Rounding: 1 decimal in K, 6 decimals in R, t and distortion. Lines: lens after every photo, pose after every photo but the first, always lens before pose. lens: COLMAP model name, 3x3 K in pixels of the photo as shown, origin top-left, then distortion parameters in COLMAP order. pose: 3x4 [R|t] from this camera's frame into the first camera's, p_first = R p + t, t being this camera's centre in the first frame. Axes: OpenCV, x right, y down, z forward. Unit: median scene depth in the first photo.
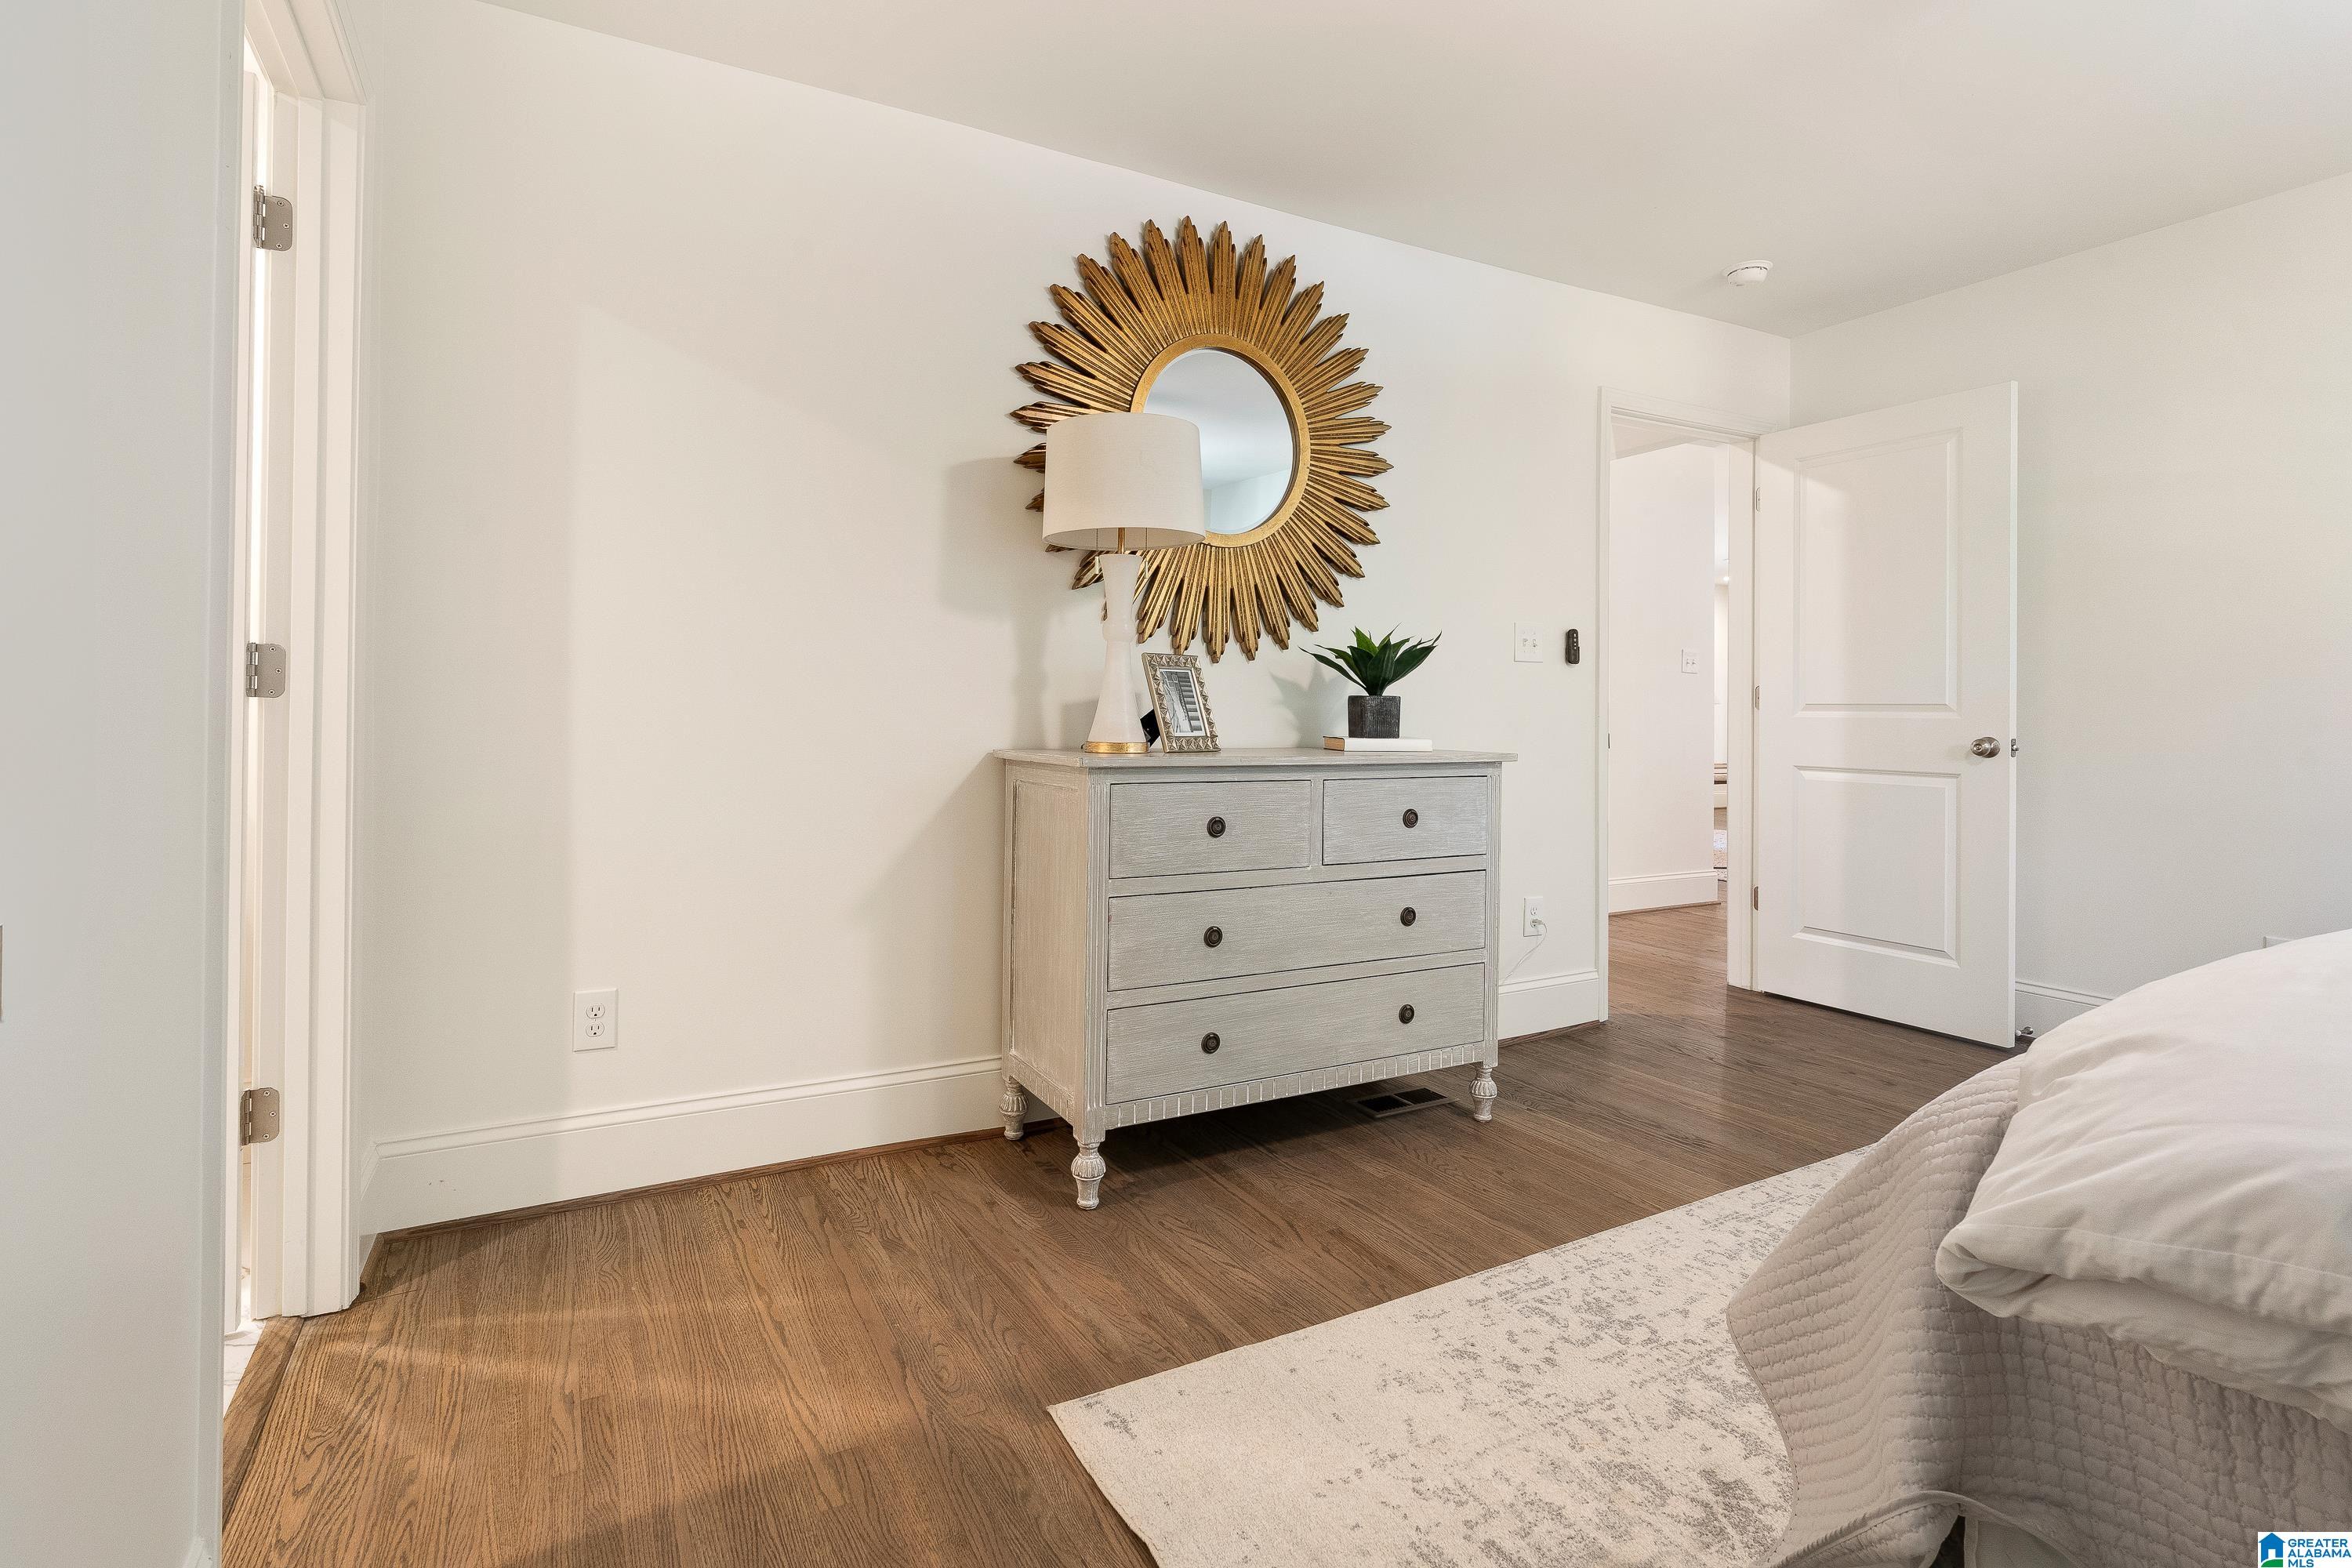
lens RADIAL K [[1135.3, 0, 1204.7], [0, 1135.3, 711.0], [0, 0, 1]] dist [0.005899, 0.000484]
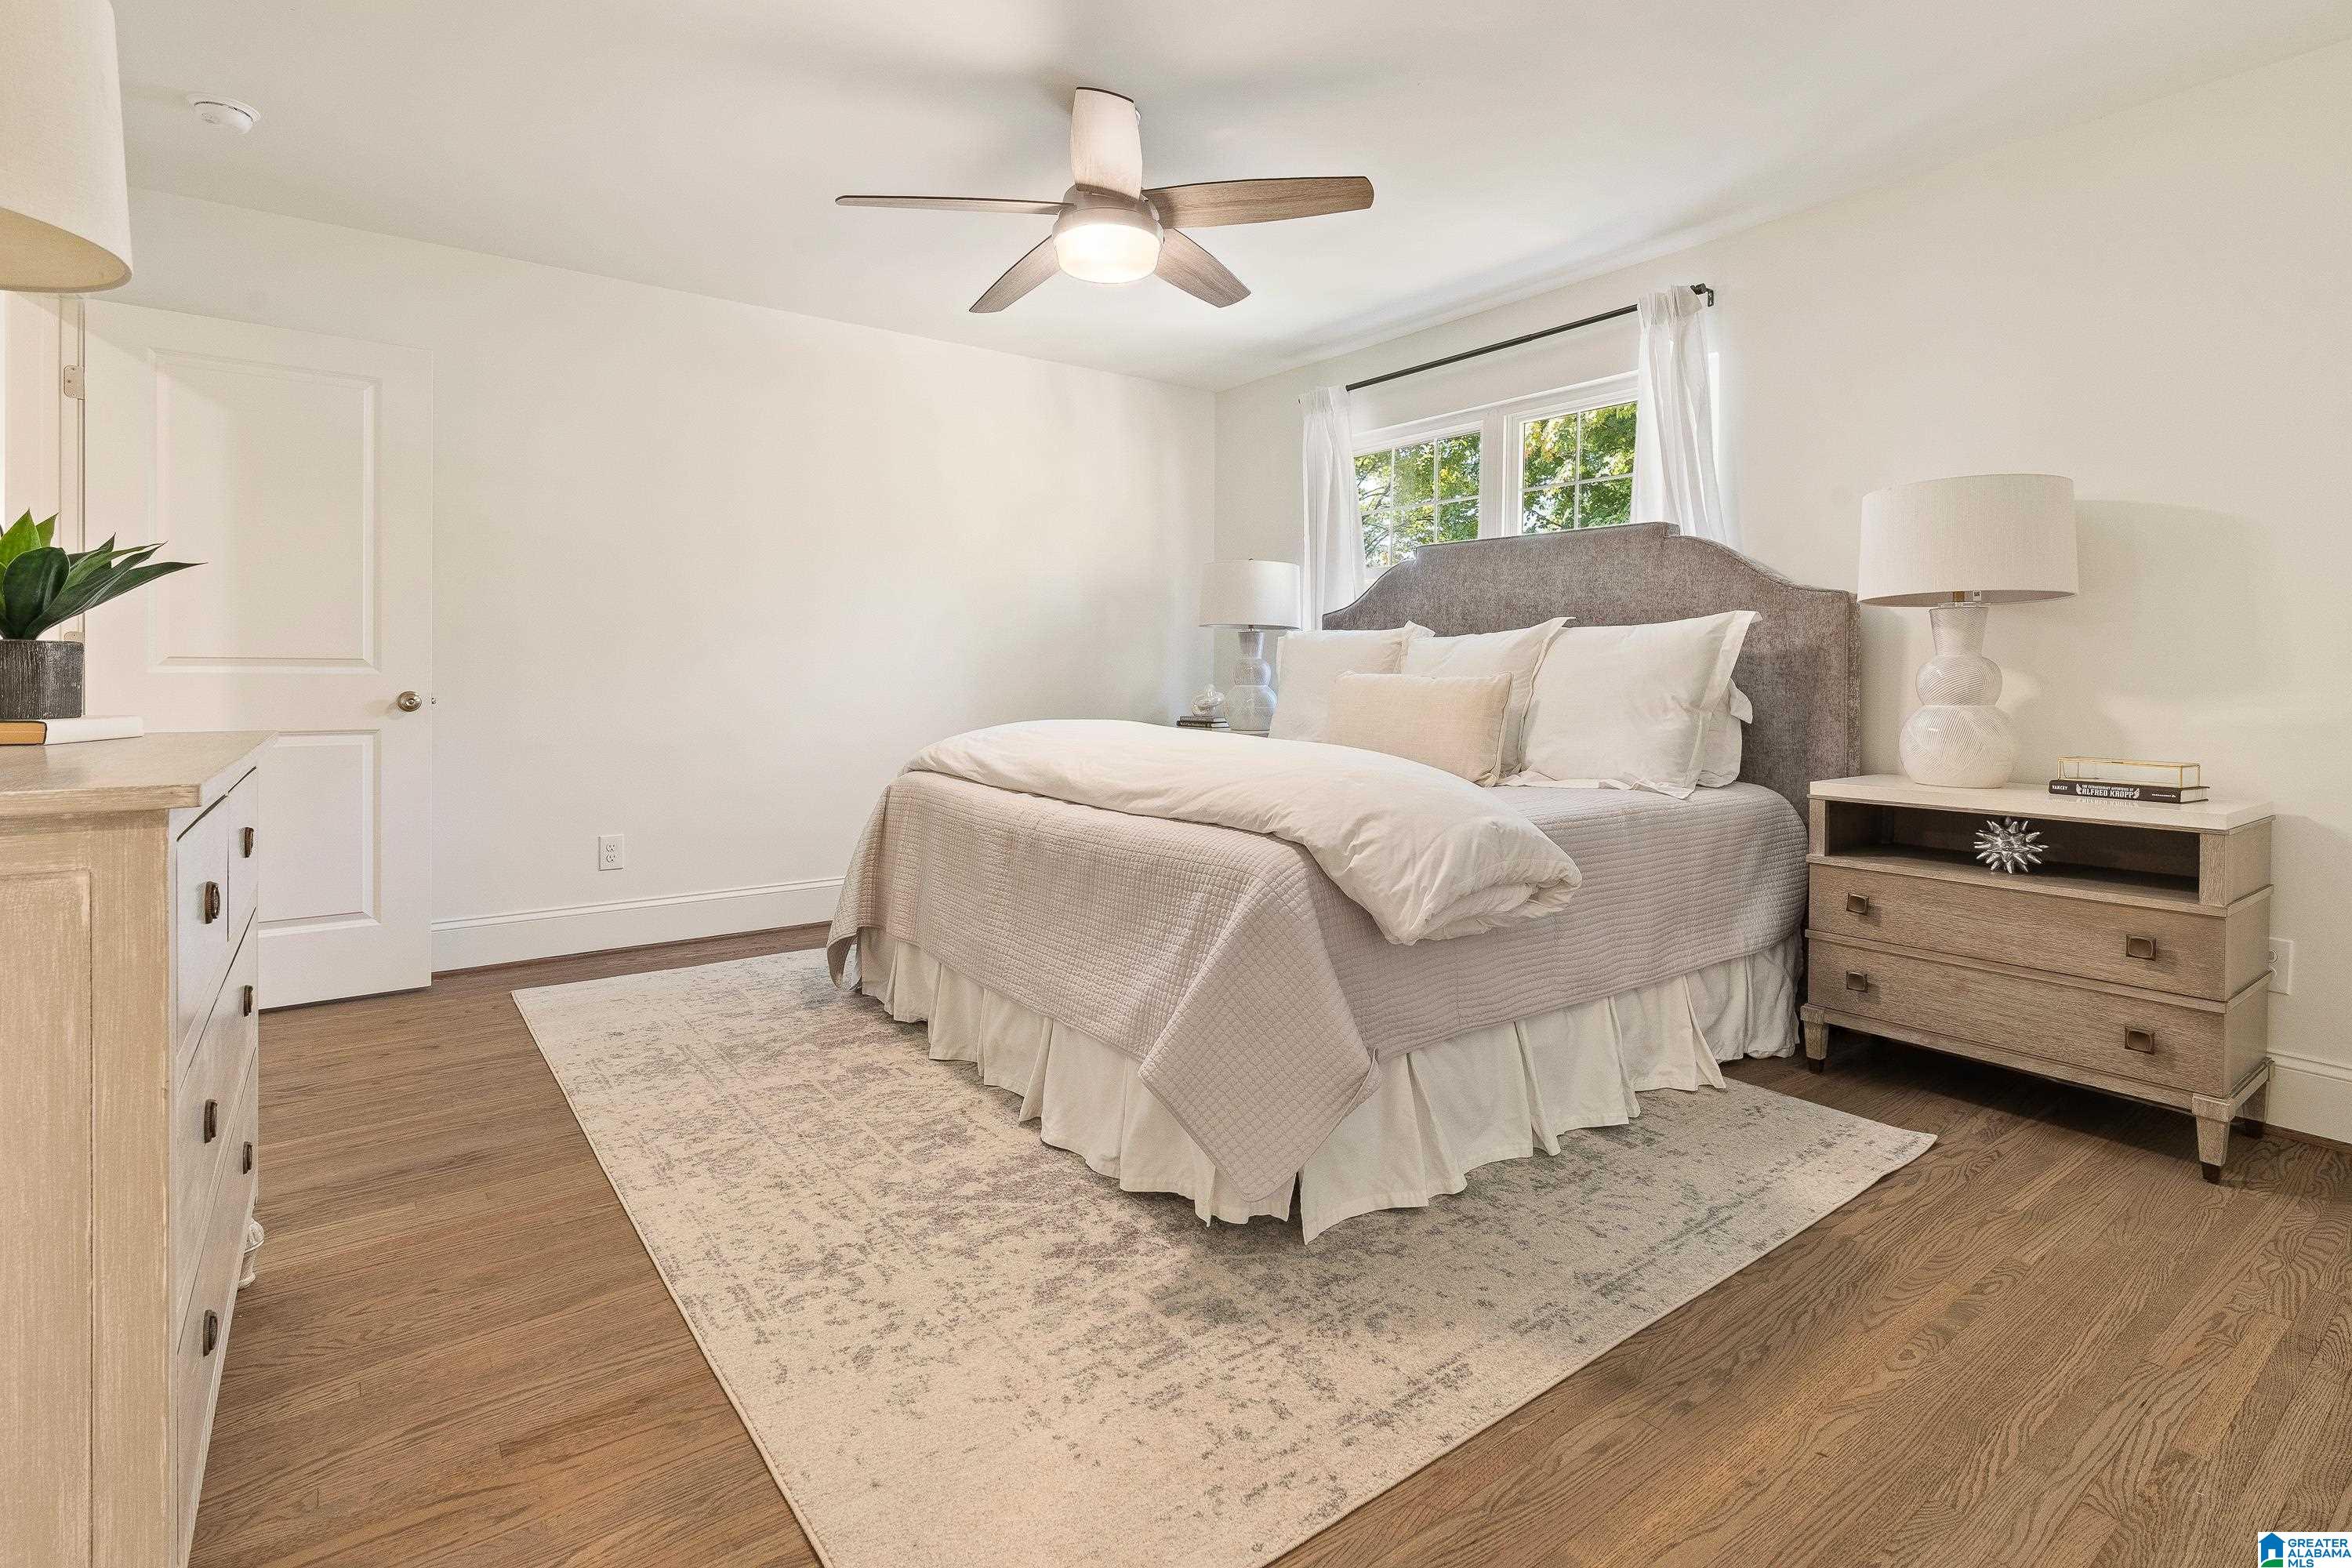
lens RADIAL K [[1088.8, 0, 1134.2], [0, 1088.8, 696.8], [0, 0, 1]] dist [-0.004875, 0.000972]
pose [[-0.091489, -0.024850, 0.995496, -0.609184], [-0.009599, 0.999664, 0.024072, -0.004247], [-0.995760, -0.007353, -0.091697, 0.777074]]
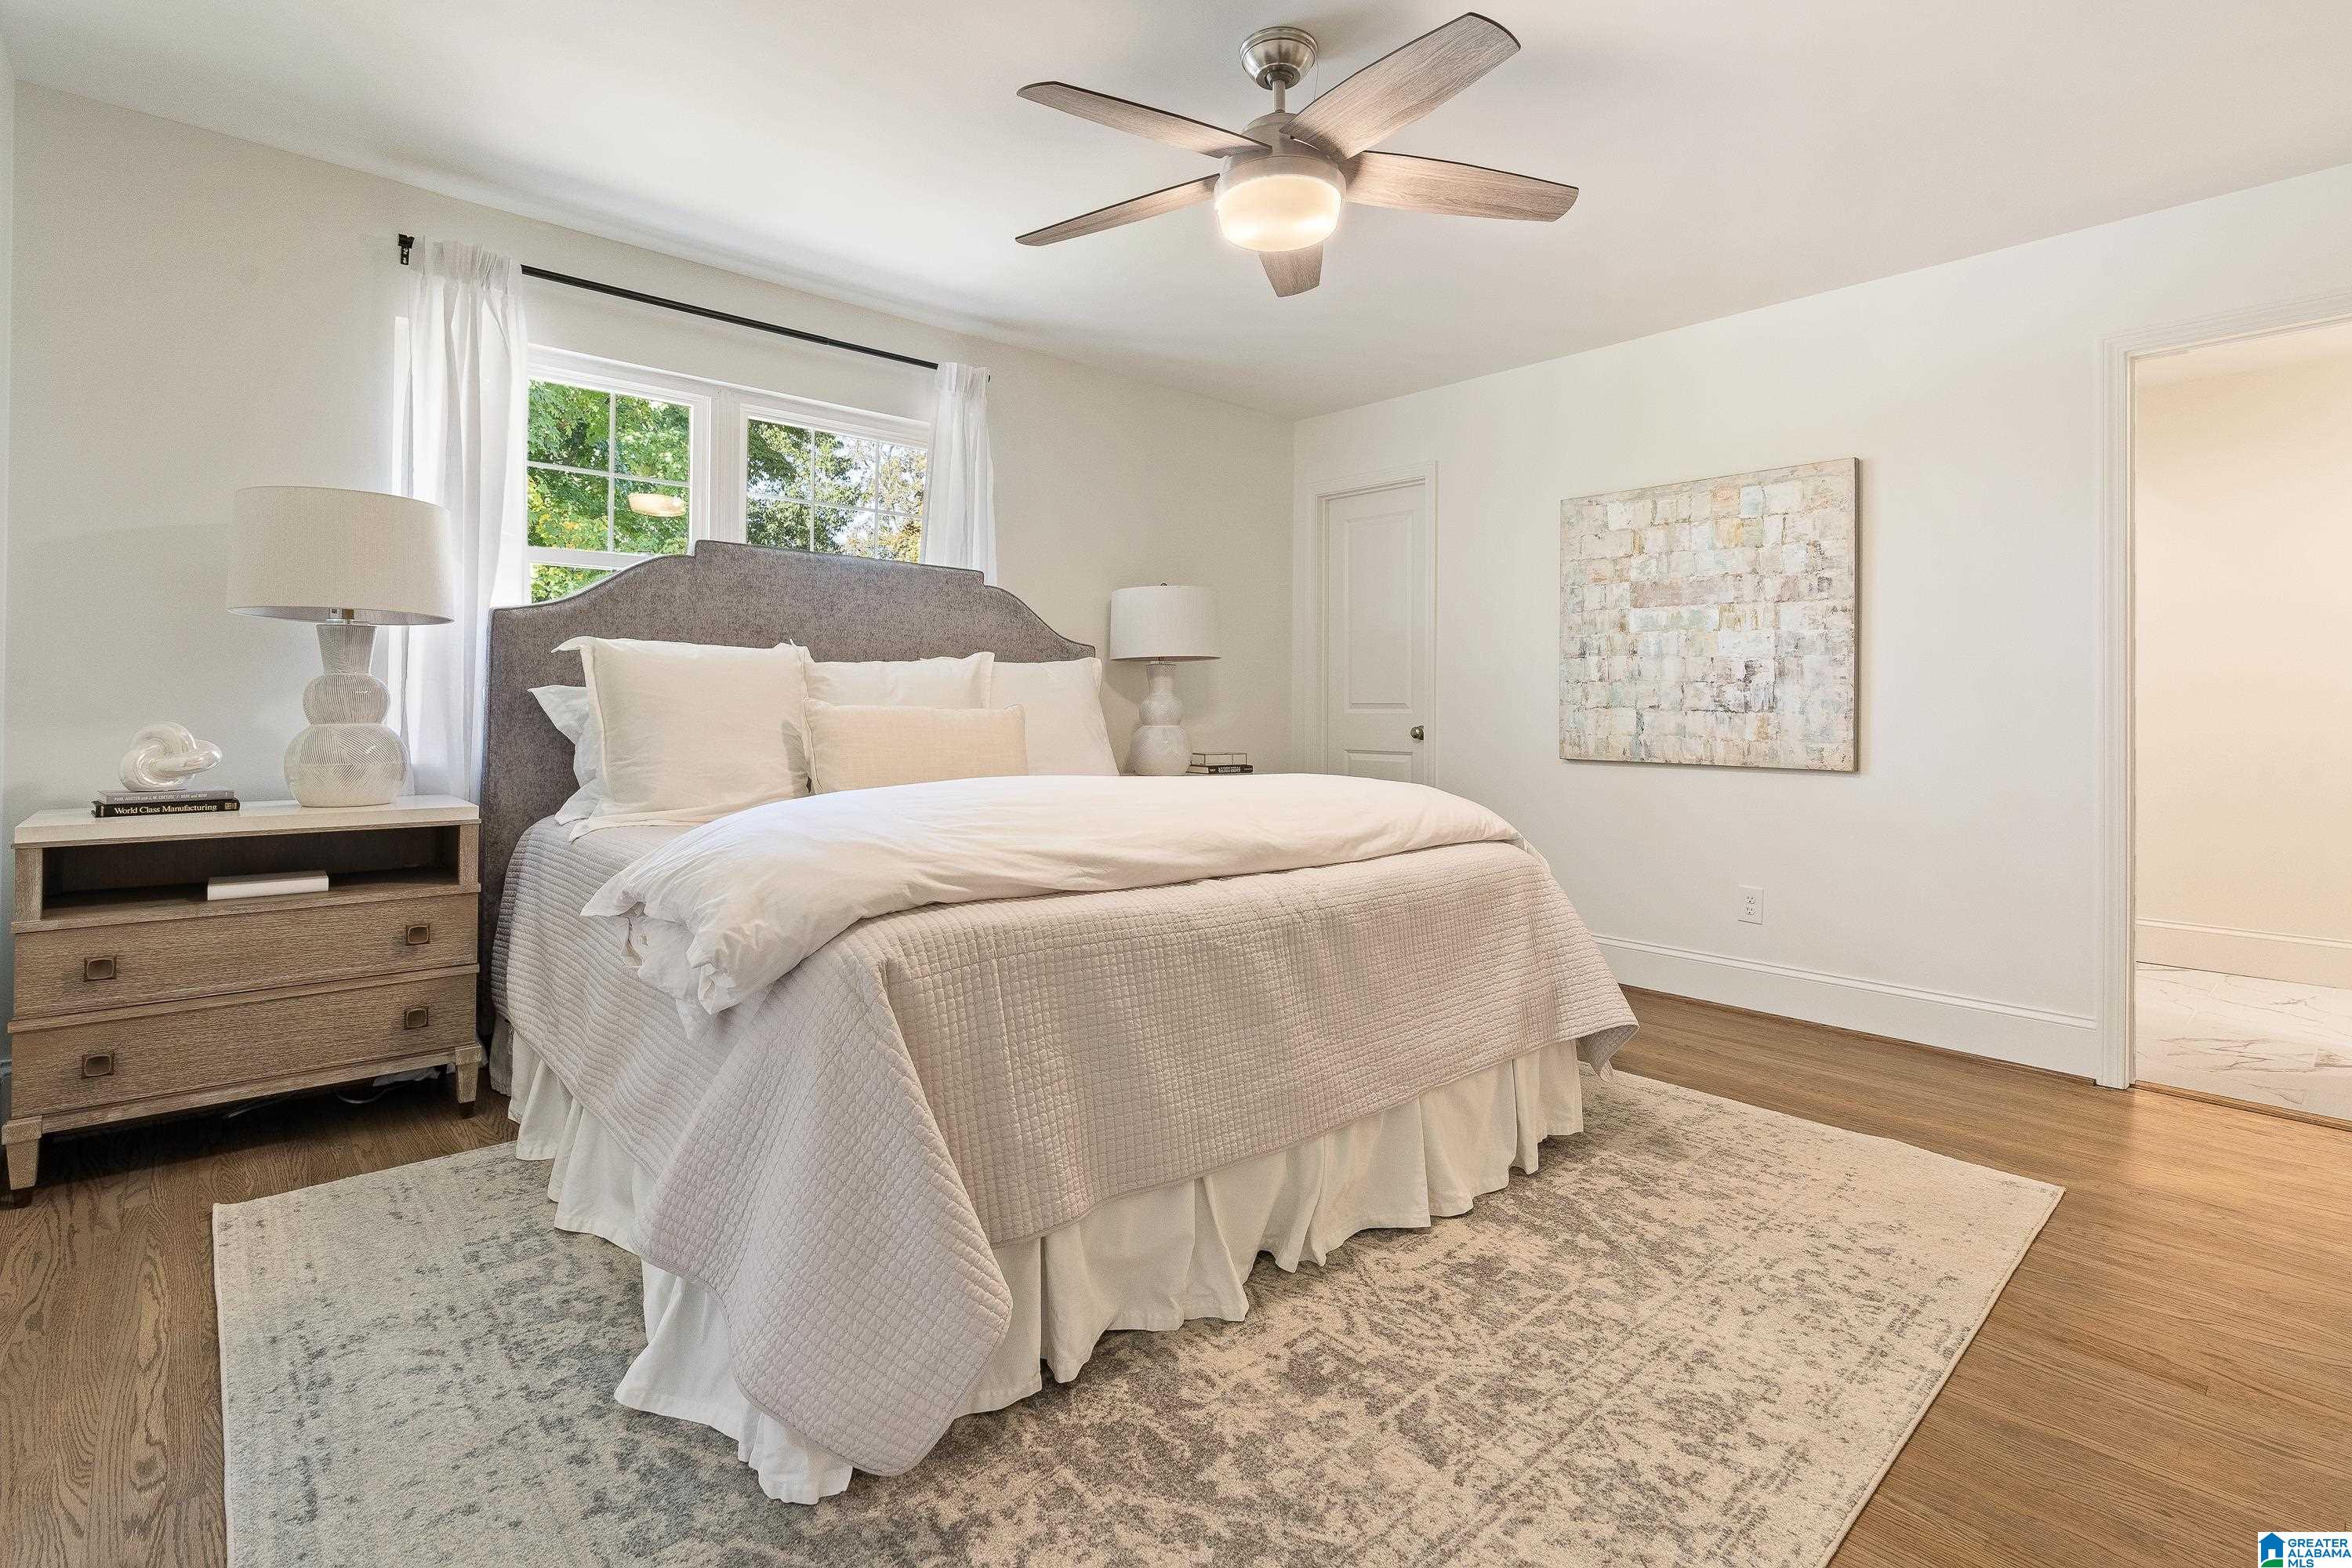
lens RADIAL K [[1088.8, 0, 1145.9], [0, 1088.8, 695.1], [0, 0, 1]] dist [-0.004875, 0.000972]
pose [[-0.982722, -0.022769, -0.183682, 1.107837], [-0.020135, 0.999666, -0.016191, 0.001475], [0.183989, -0.012212, -0.982852, 1.809947]]
